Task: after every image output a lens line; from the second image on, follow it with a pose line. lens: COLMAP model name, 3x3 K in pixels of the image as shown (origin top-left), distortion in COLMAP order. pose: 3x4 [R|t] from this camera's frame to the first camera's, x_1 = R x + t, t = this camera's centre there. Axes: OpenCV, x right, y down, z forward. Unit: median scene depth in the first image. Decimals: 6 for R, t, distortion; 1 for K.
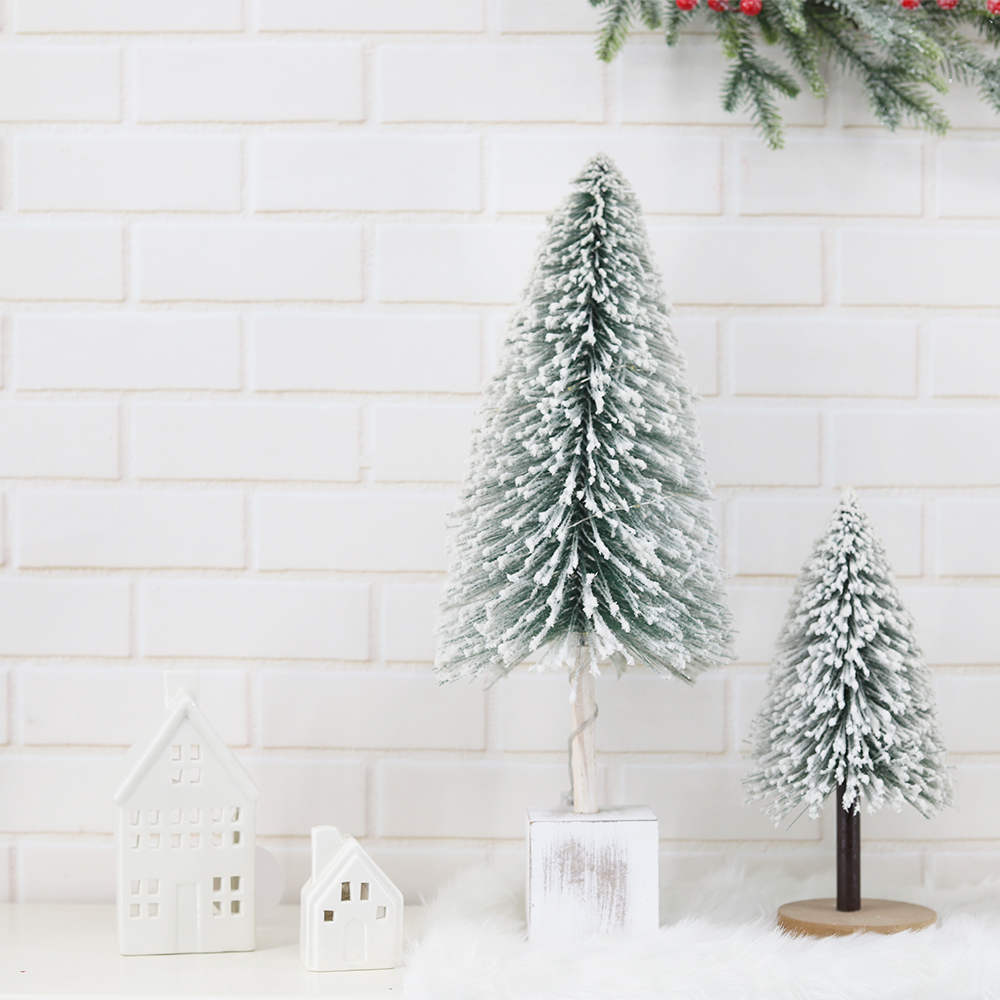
lens RADIAL K [[3054.7, 0, 452.7], [0, 3054.7, 471.3], [0, 0, 1]] dist [-0.115234, -0.429407]
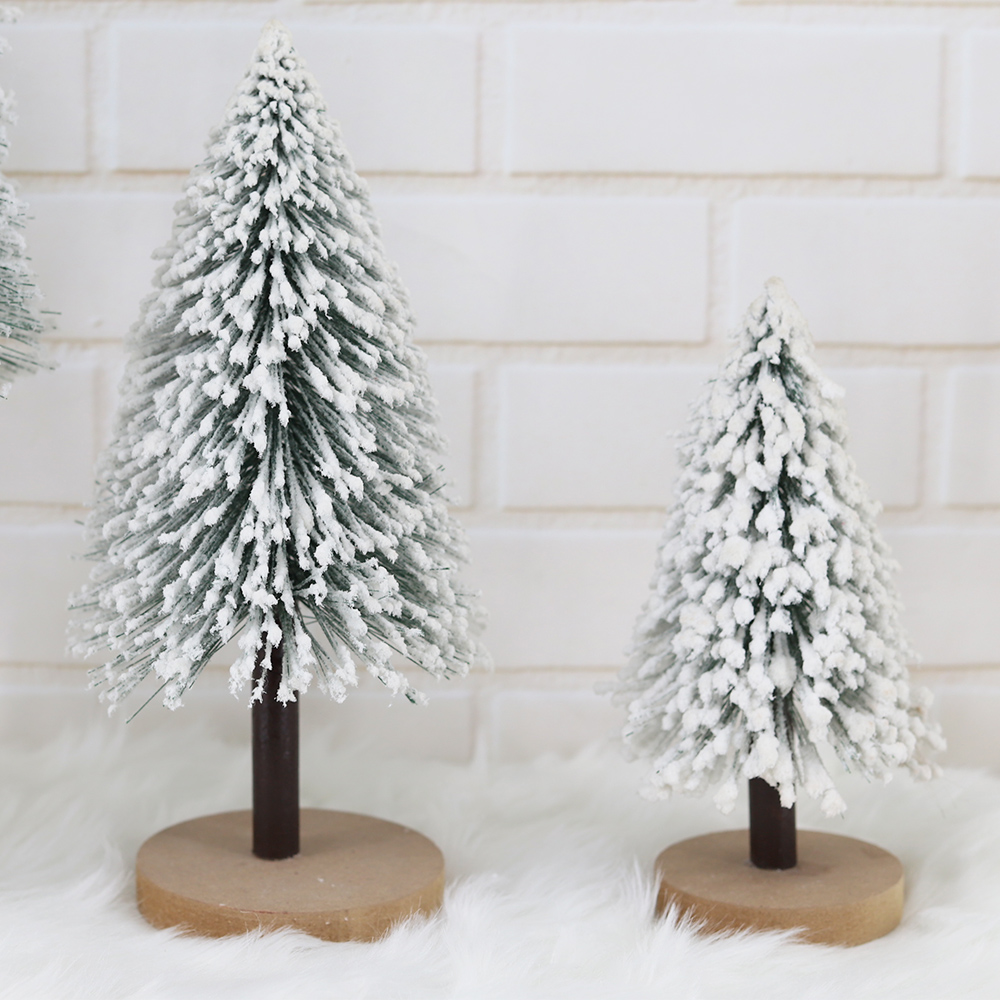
lens RADIAL K [[3307.0, 0, 305.0], [0, 3307.0, 498.7], [0, 0, 1]] dist [-0.081371, -0.457432]
pose [[0.999081, 0.009322, -0.041826, 0.158035], [0.000241, 0.974816, 0.223010, -0.039033], [0.042851, -0.222816, 0.973918, 0.467780]]
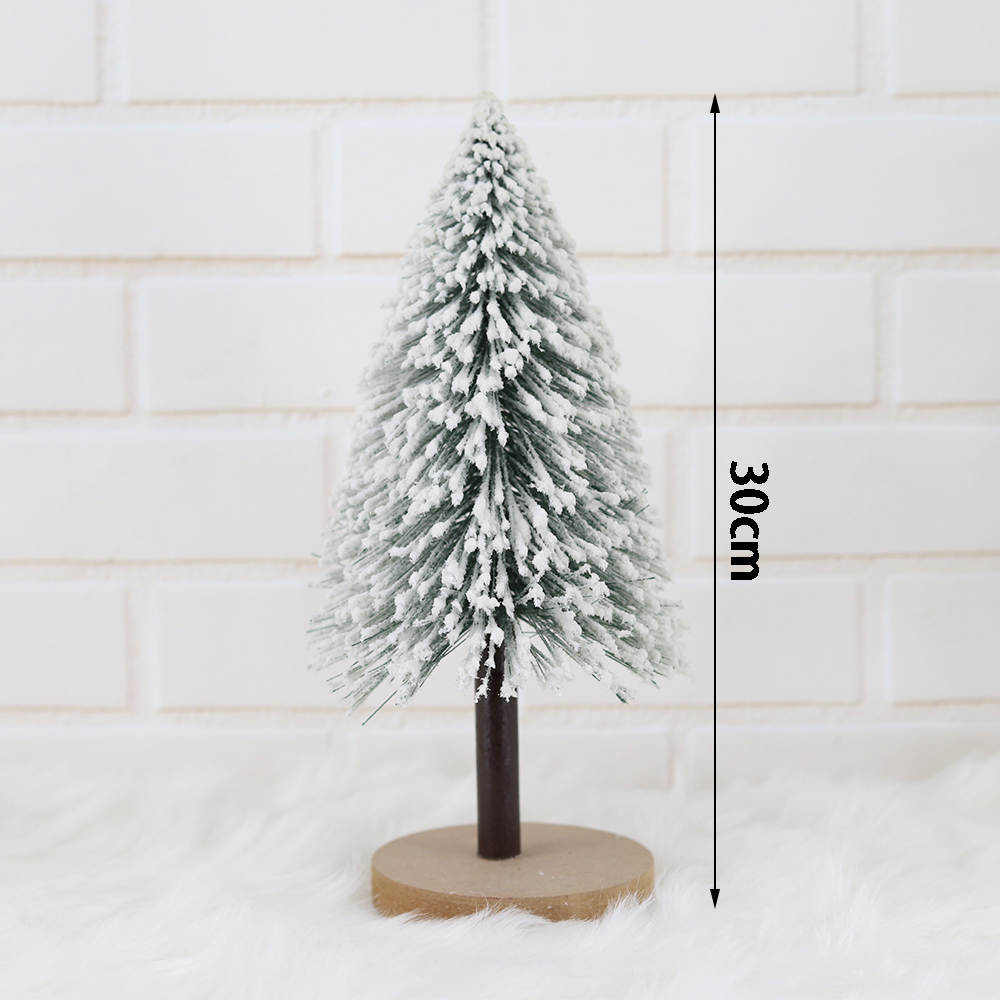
lens RADIAL K [[2914.7, 0, 500.0], [0, 2914.7, 500.0], [0, 0, 1]] dist [-0.081349, -0.073334]
pose [[0.999440, -0.011234, -0.031516, 0.148194], [0.015070, 0.992137, 0.124245, 0.012463], [0.029872, -0.124651, 0.991751, 0.475102]]
